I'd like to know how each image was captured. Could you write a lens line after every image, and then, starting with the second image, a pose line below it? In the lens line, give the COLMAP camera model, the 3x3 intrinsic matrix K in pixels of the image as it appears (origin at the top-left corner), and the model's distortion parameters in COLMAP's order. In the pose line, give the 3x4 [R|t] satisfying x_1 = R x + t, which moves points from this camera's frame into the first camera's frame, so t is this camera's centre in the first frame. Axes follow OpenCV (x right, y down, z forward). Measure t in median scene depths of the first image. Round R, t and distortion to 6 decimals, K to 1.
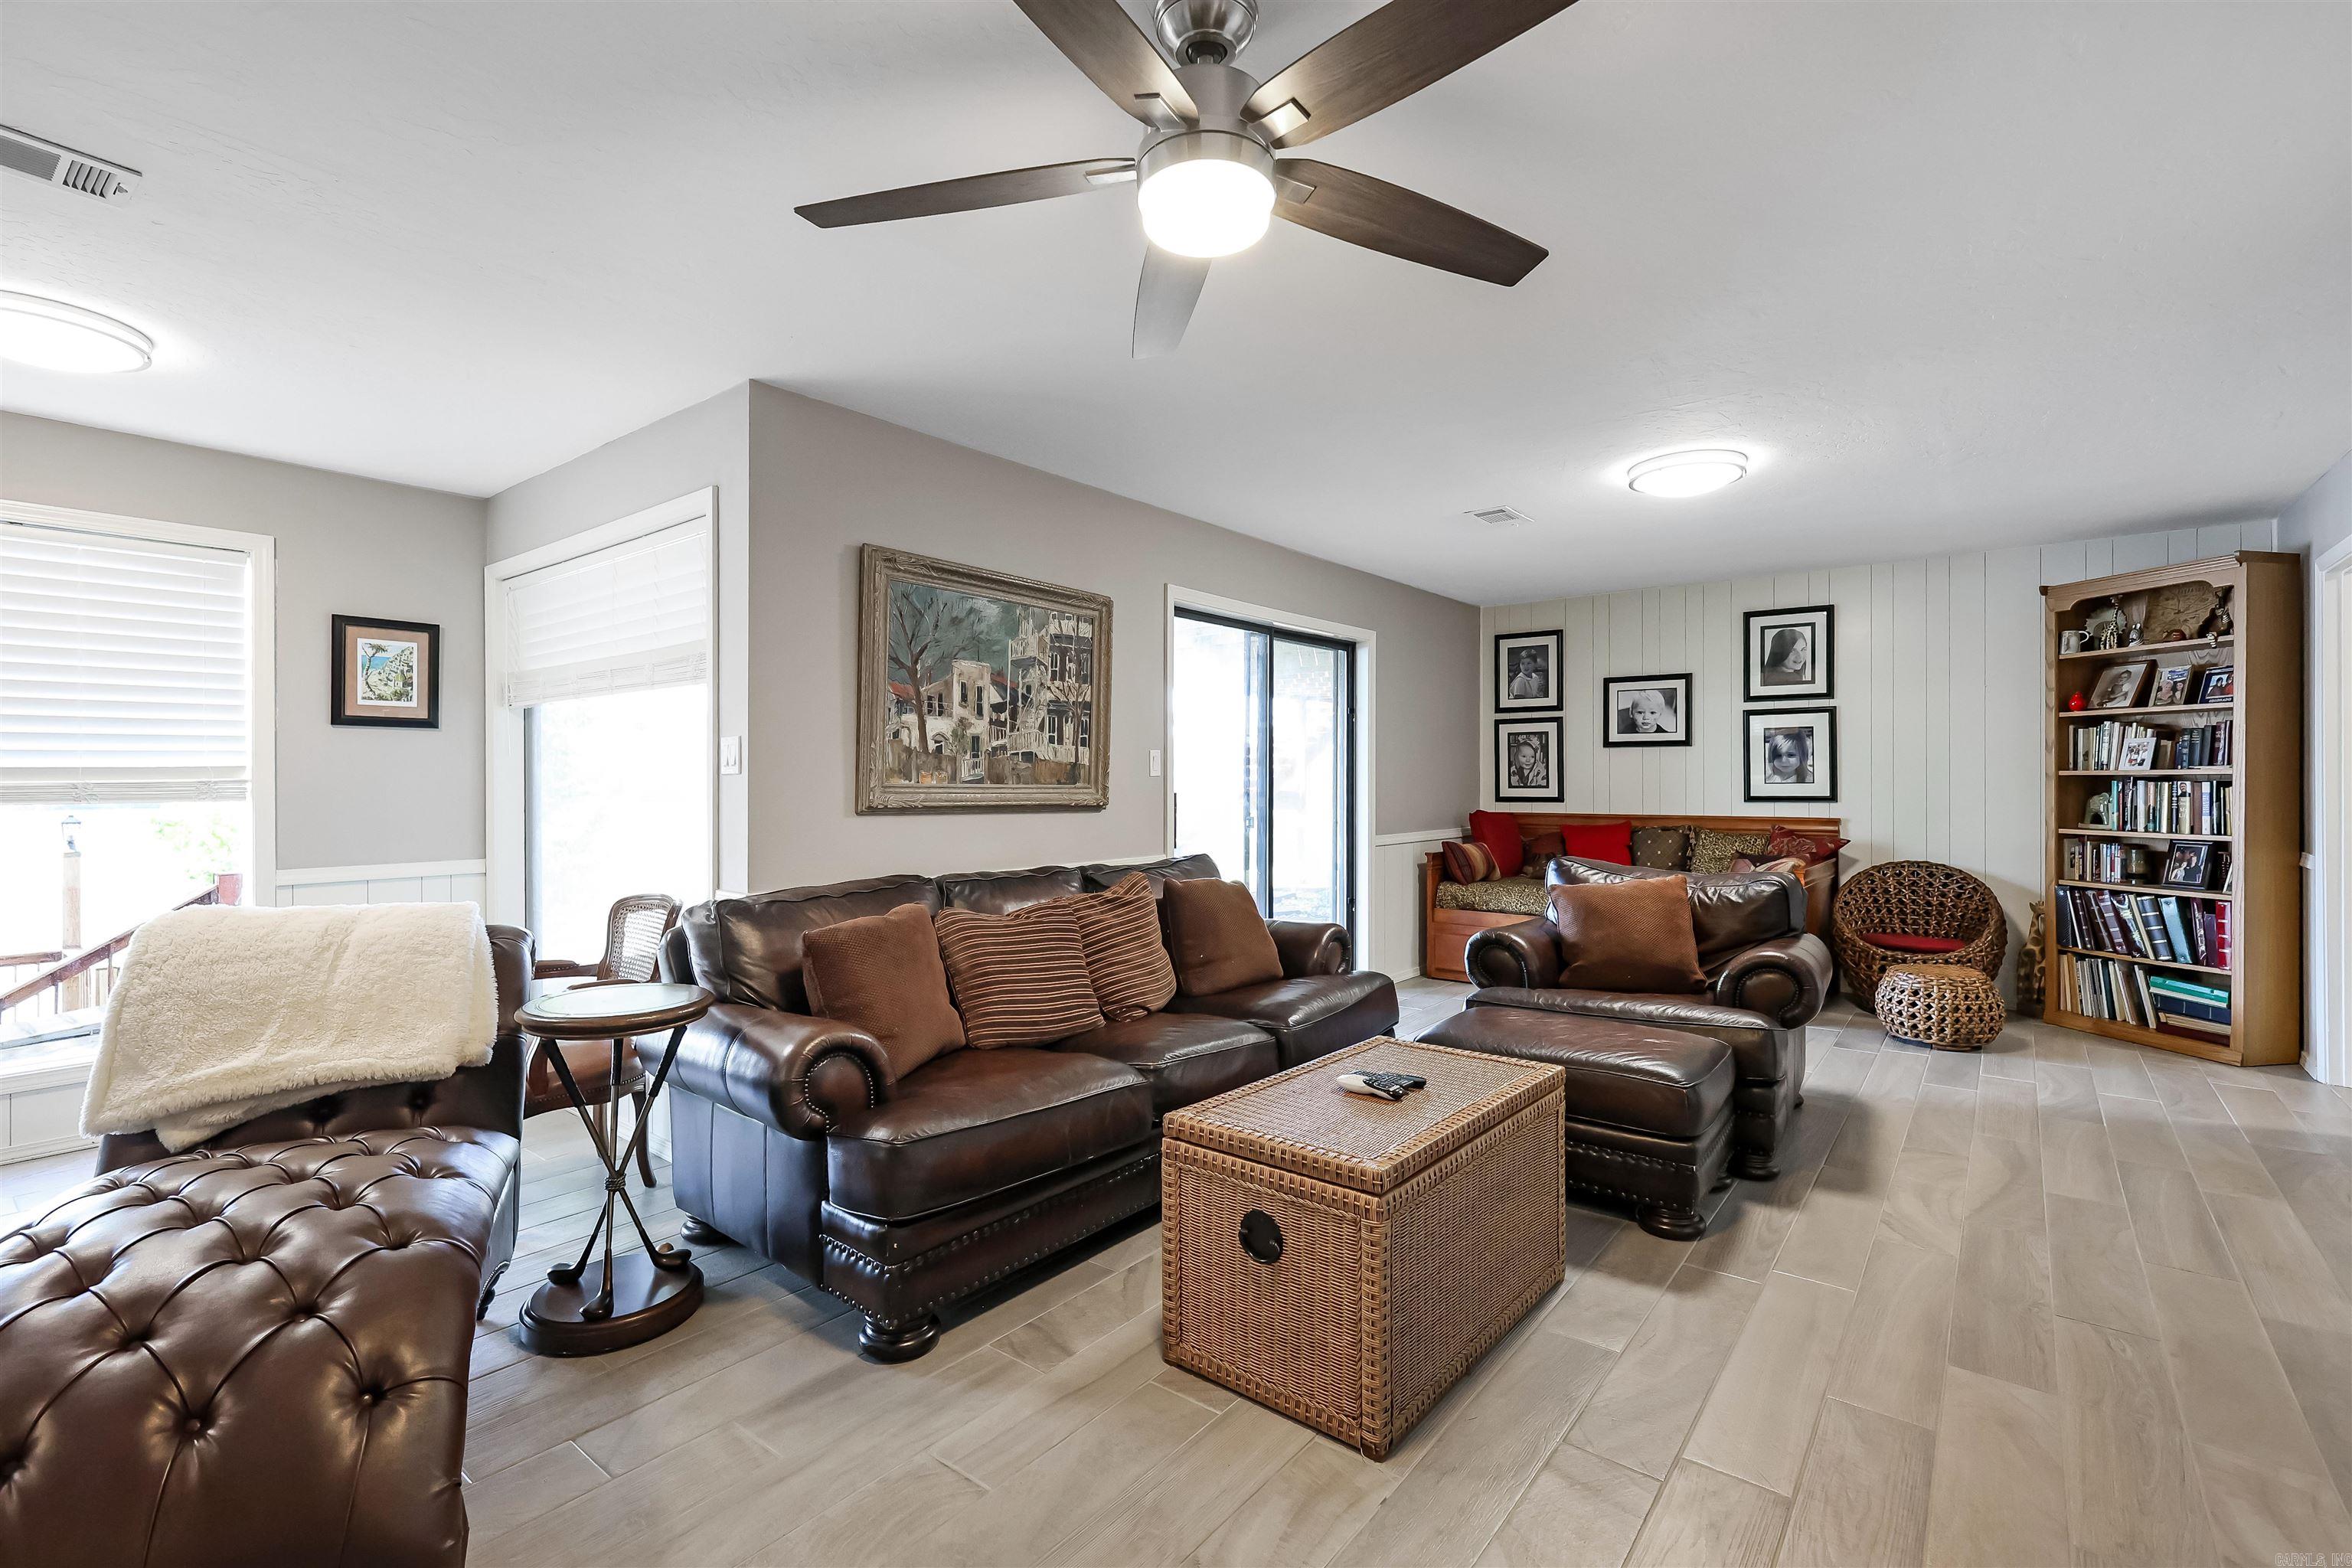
lens RADIAL K [[1042.1, 0, 1174.5], [0, 1042.1, 779.2], [0, 0, 1]] dist [0.001157, -0.000230]
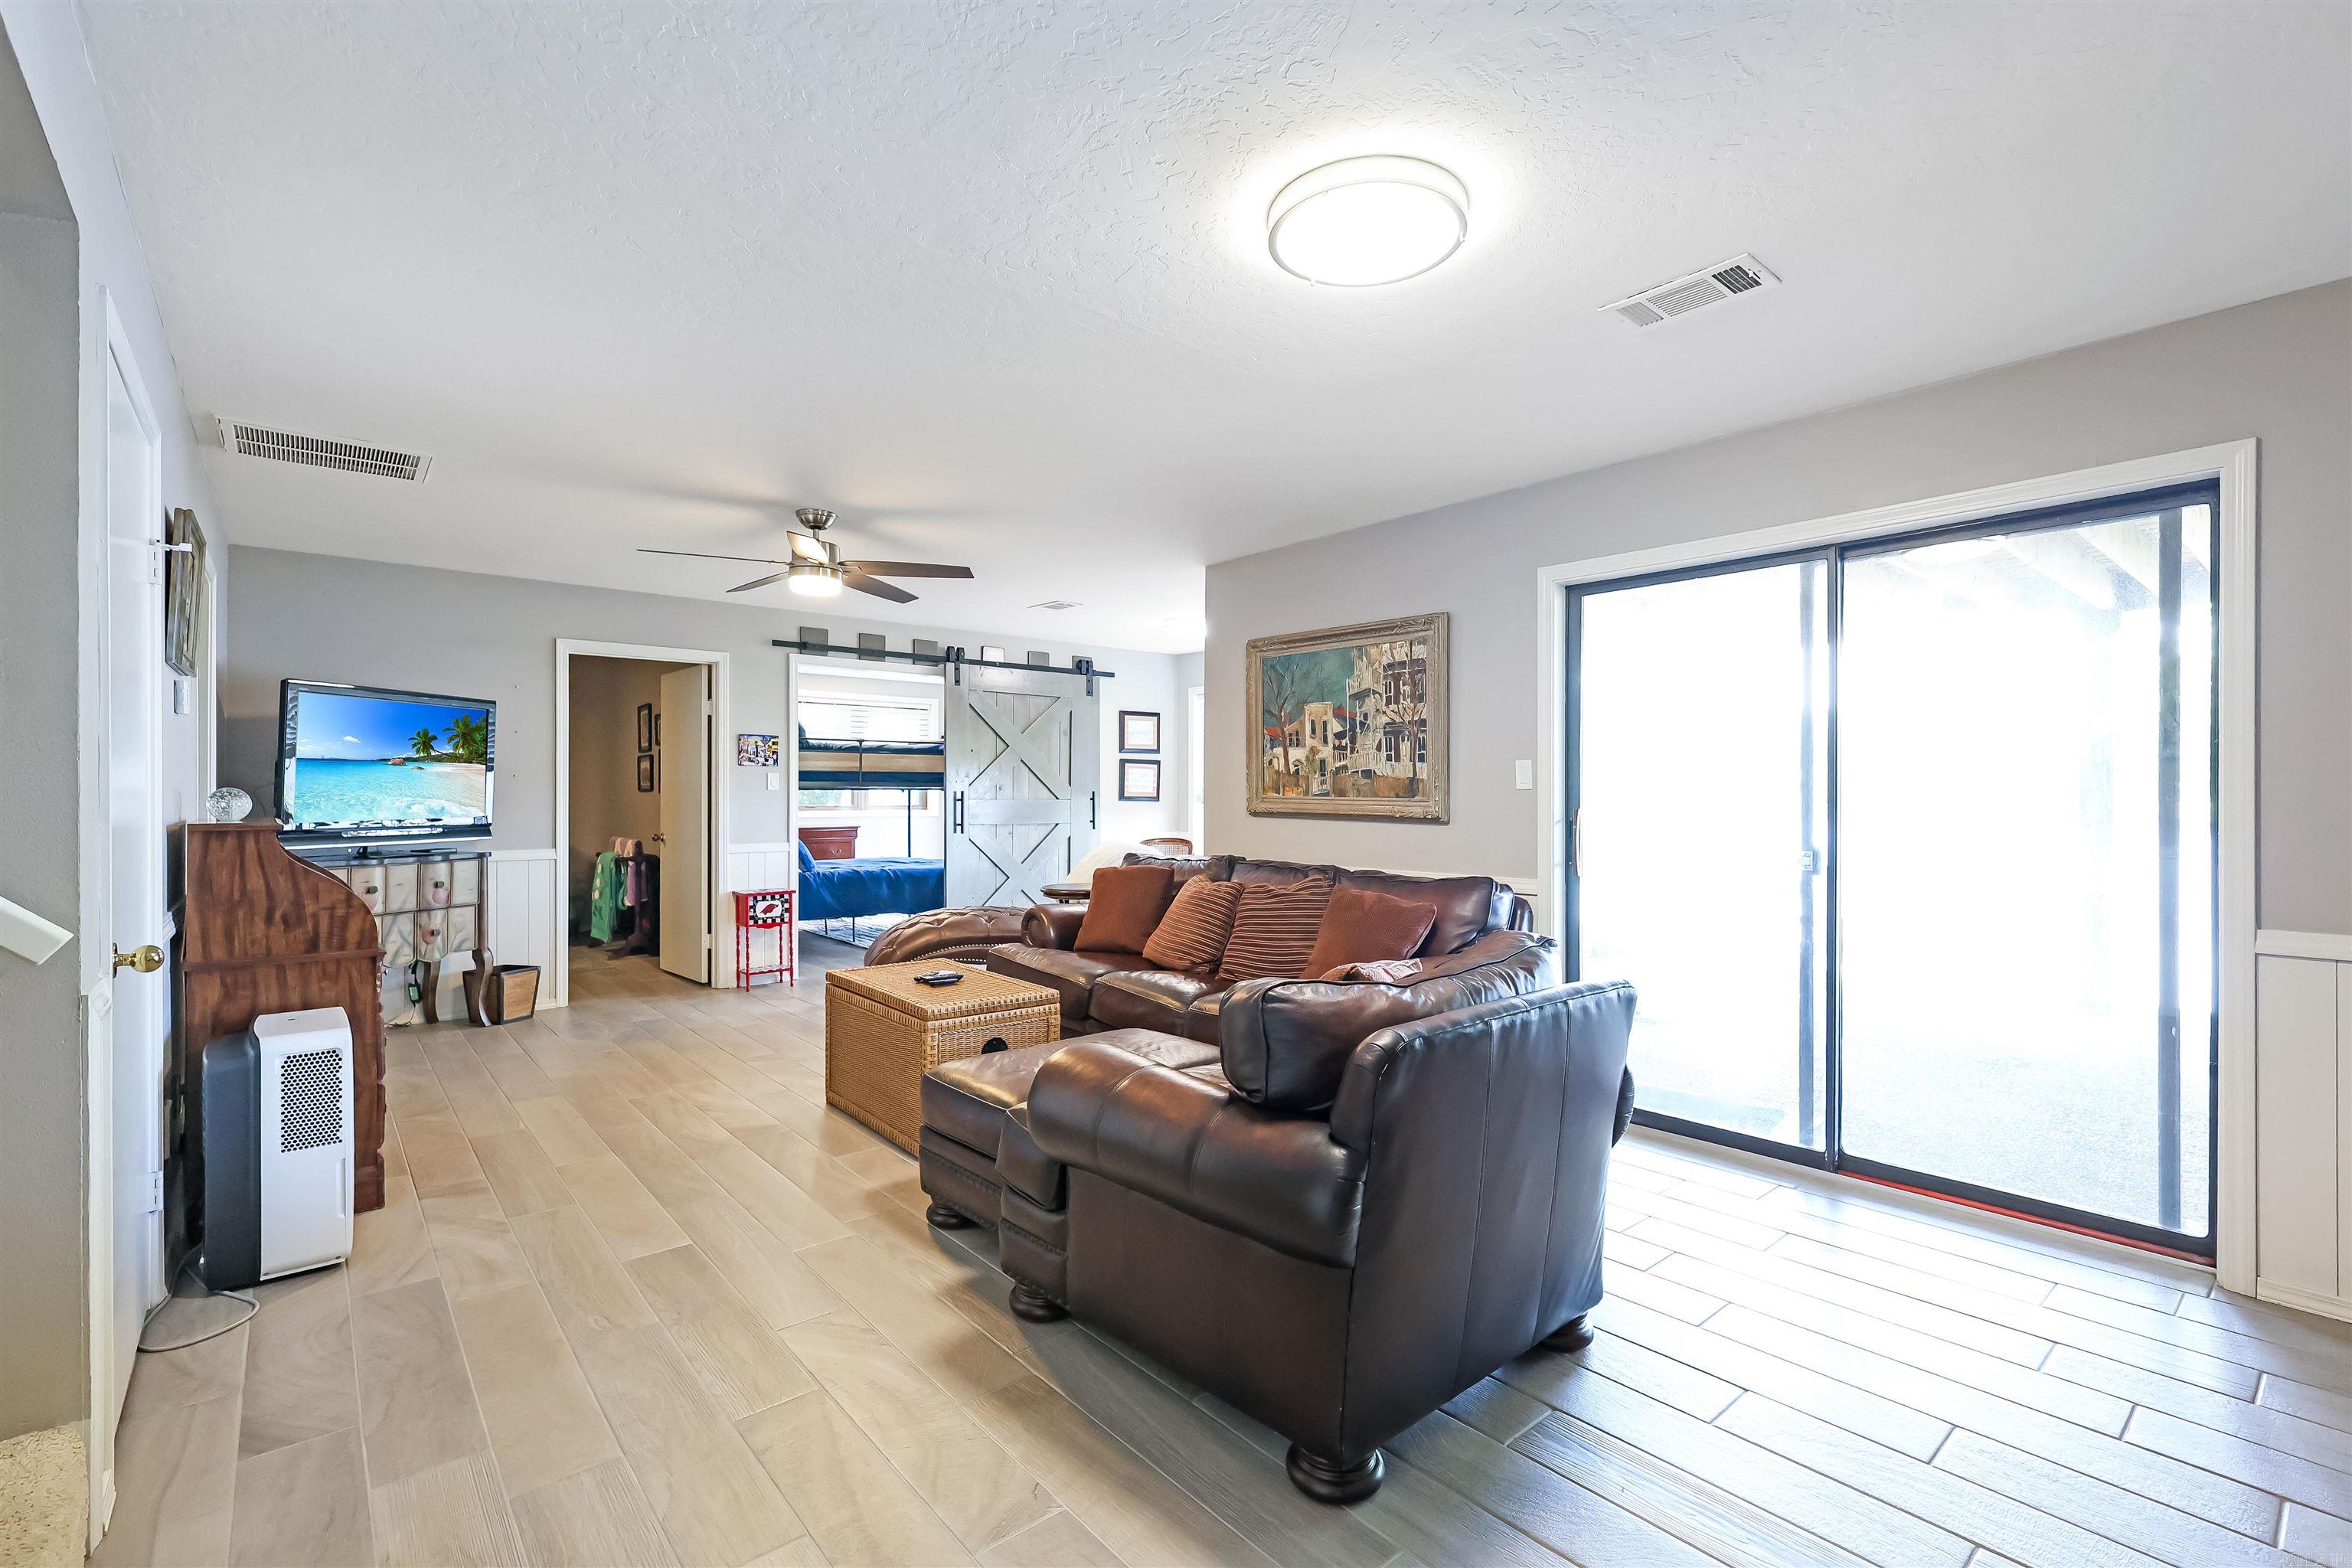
lens RADIAL K [[1036.7, 0, 1182.3], [0, 1036.7, 789.9], [0, 0, 1]] dist [0.010685, -0.000424]
pose [[-0.187923, -0.001369, -0.982183, 1.142998], [0.001622, 0.999997, -0.001705, -0.002021], [0.982182, -0.001914, -0.187921, 1.107680]]
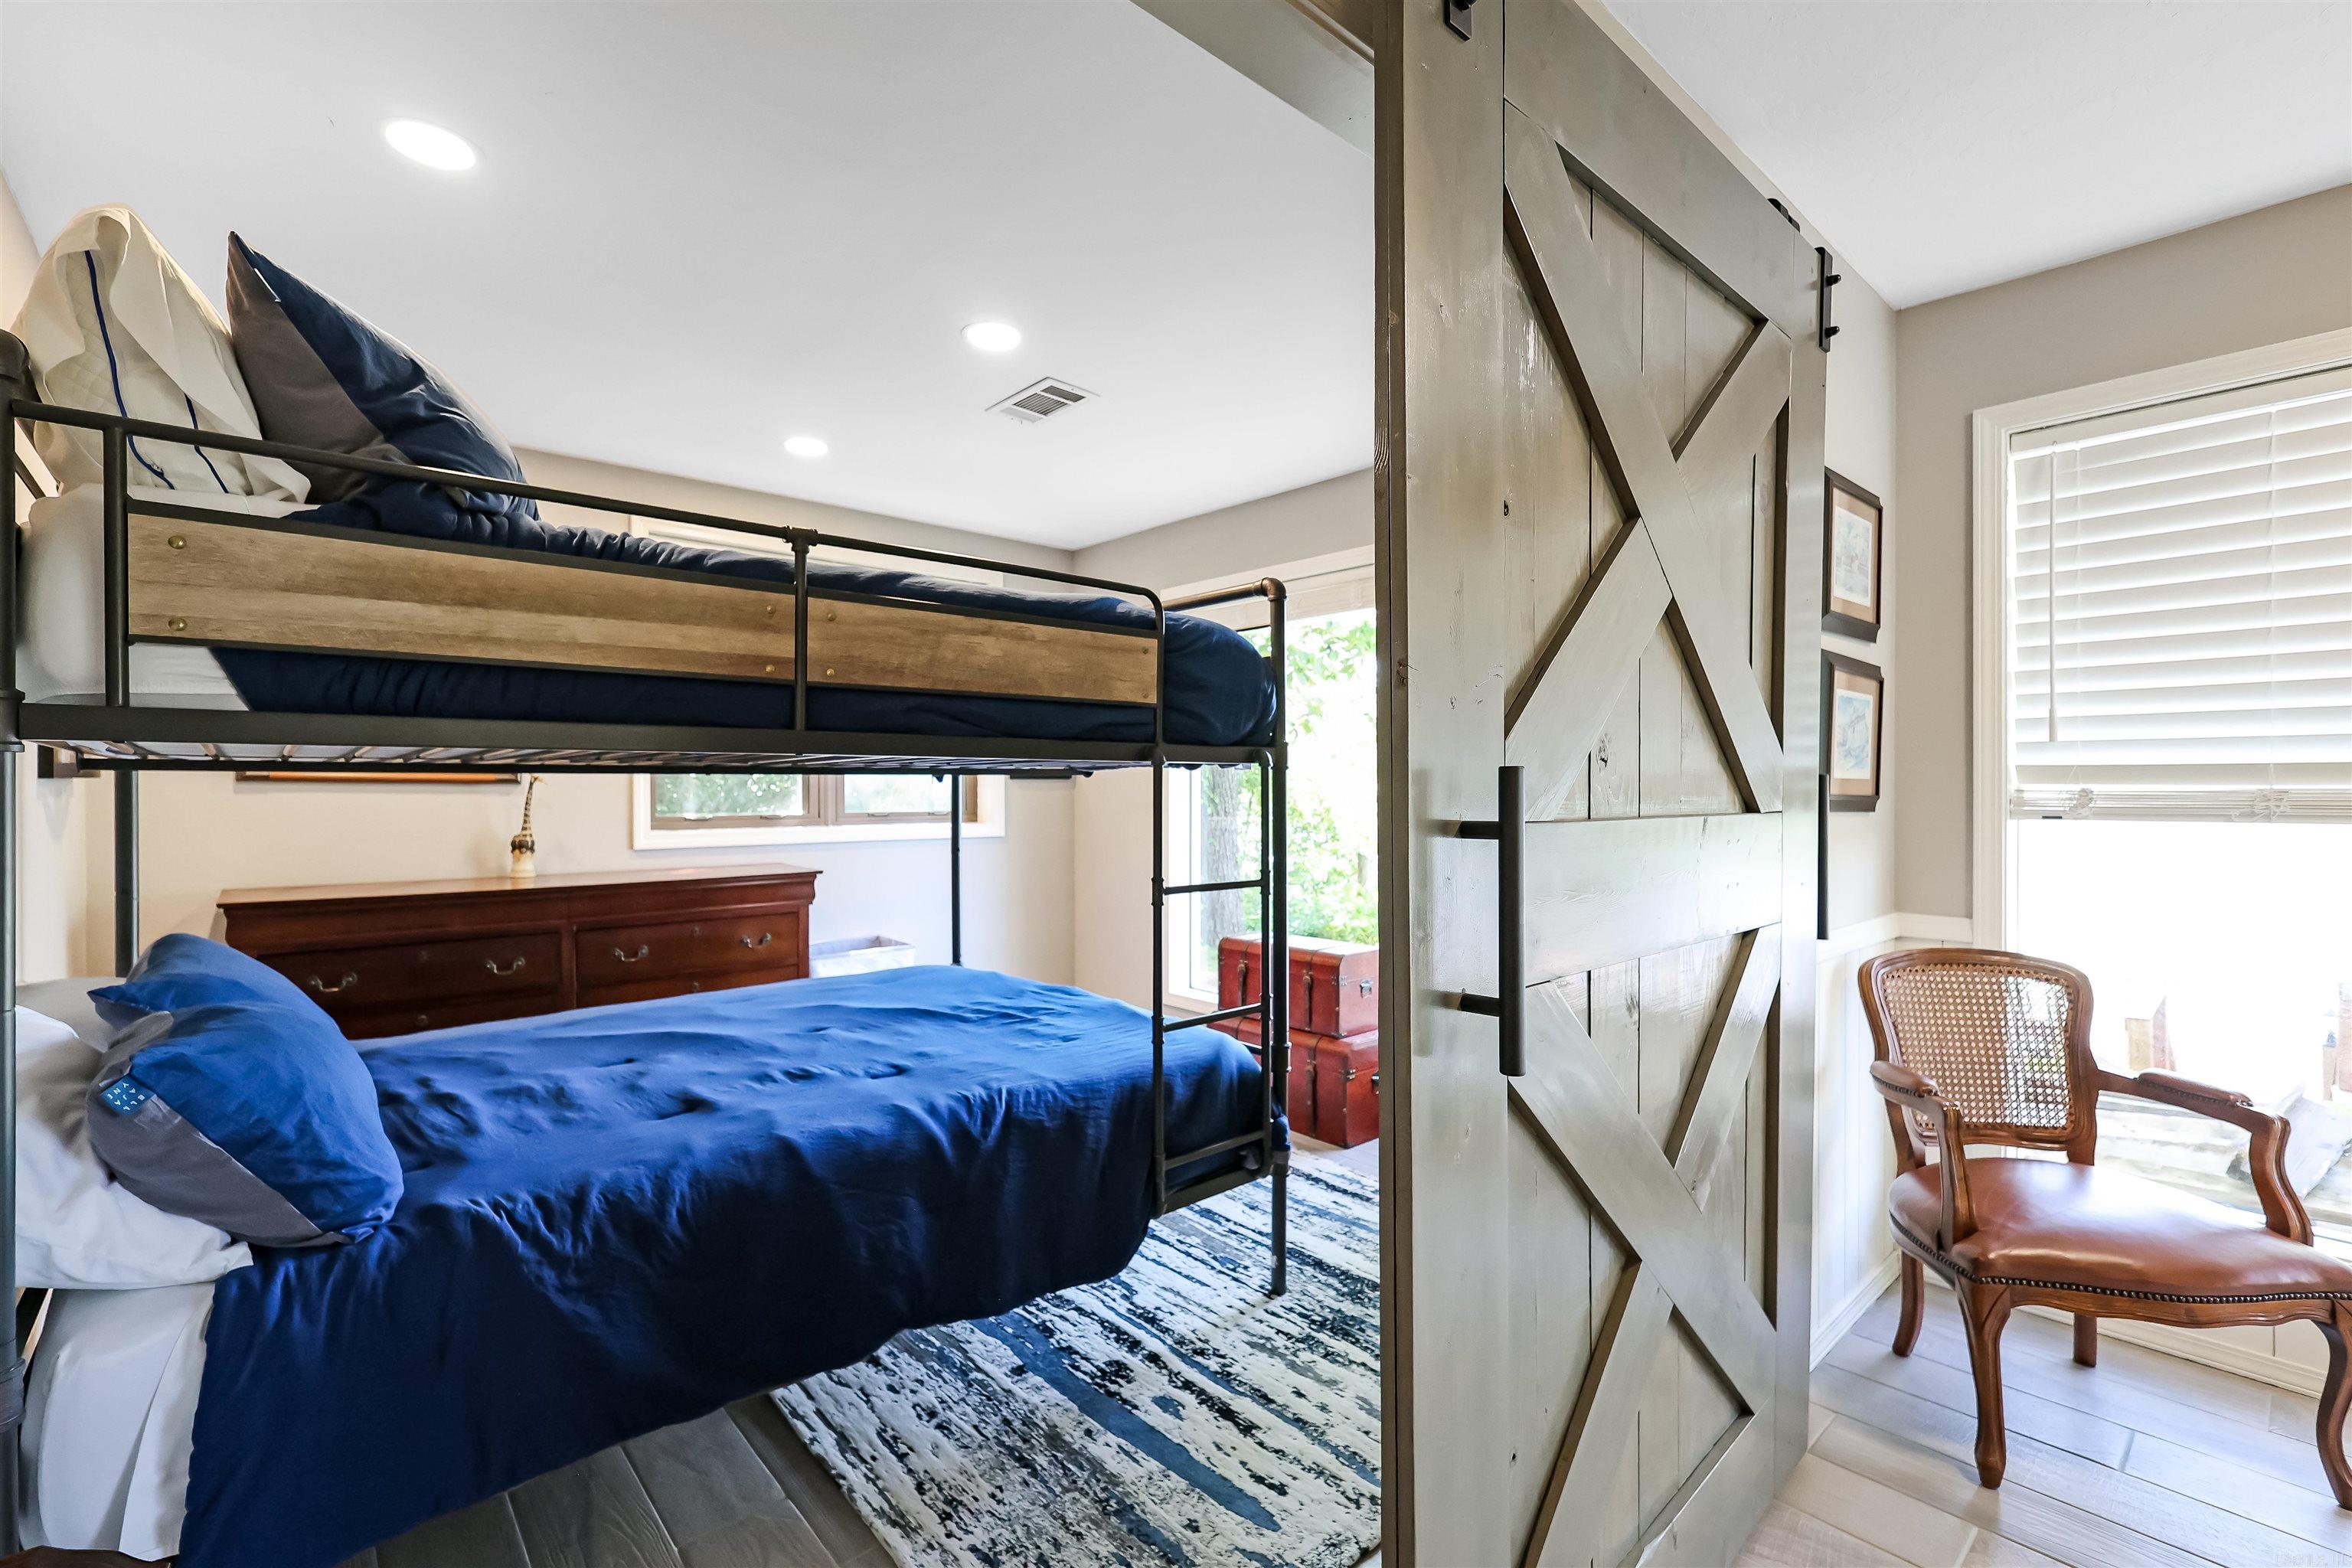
lens RADIAL K [[1036.7, 0, 1182.3], [0, 1036.7, 789.9], [0, 0, 1]] dist [0.010685, -0.000424]
pose [[-0.168568, 0.005614, -0.985674, -0.484840], [0.001736, 0.999984, 0.005398, 0.000260], [0.985689, -0.000801, -0.168575, 0.257633]]
